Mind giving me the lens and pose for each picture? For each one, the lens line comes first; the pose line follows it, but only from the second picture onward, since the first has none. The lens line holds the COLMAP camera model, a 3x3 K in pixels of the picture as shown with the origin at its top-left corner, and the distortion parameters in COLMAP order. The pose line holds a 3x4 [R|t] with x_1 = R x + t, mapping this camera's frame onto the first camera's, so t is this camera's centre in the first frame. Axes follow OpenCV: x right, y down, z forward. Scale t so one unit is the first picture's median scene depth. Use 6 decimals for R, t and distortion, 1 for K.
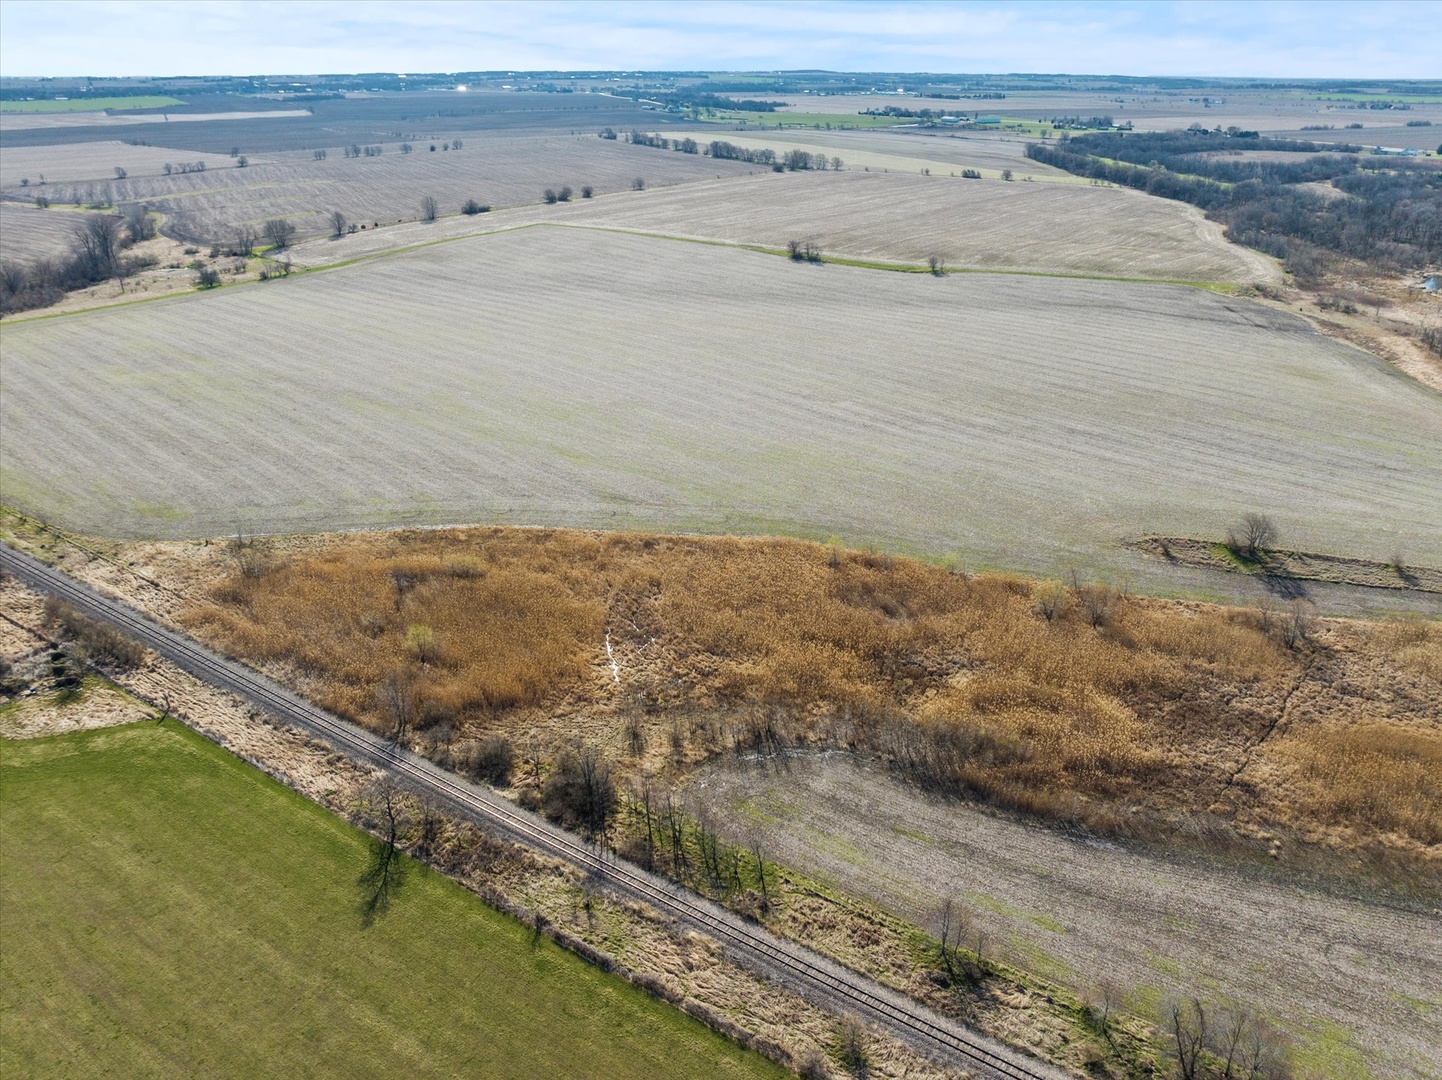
lens RADIAL K [[1009.3, 0, 721.0], [0, 1009.3, 540.0], [0, 0, 1]] dist [-0.040111, 0.010071]
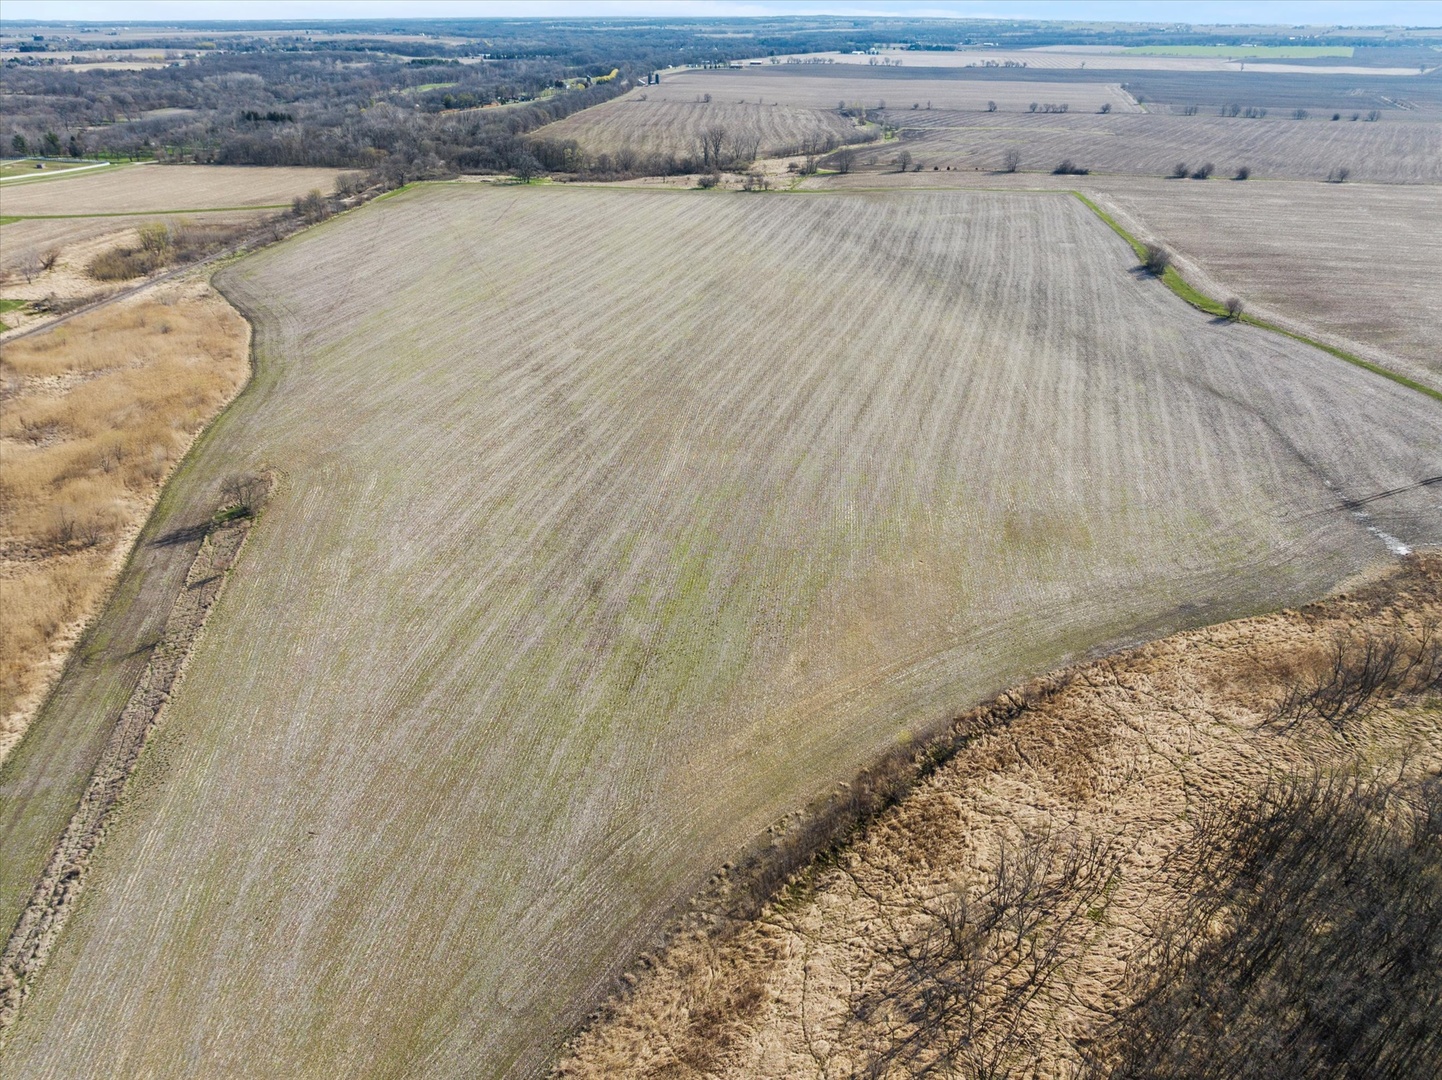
lens RADIAL K [[1011.3, 0, 721.0], [0, 1011.3, 540.0], [0, 0, 1]] dist [-0.037347, 0.005169]
pose [[0.450791, 0.414575, -0.790516, 0.296782], [-0.381278, 0.890178, 0.249418, -0.075287], [0.807102, 0.188971, 0.559353, 0.156240]]
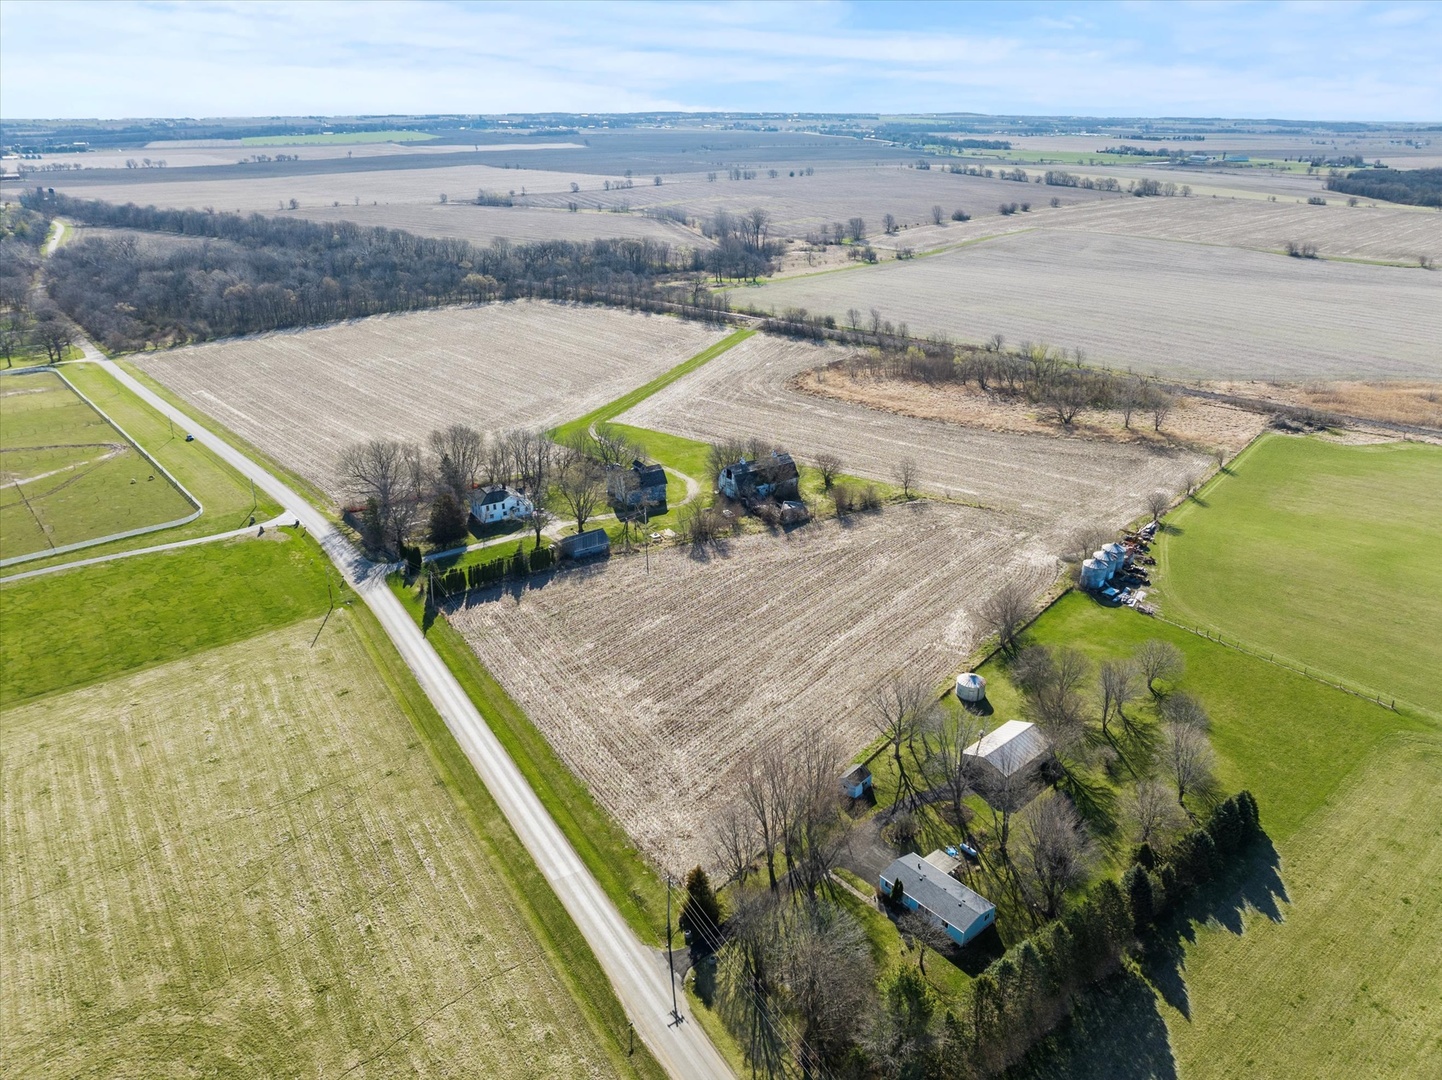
lens RADIAL K [[1011.3, 0, 721.0], [0, 1011.3, 540.0], [0, 0, 1]] dist [-0.037347, 0.005169]
pose [[0.994508, 0.041373, -0.096134, -0.236479], [-0.044925, 0.998374, -0.035084, 0.069399], [0.094526, 0.039210, 0.994750, -0.134371]]
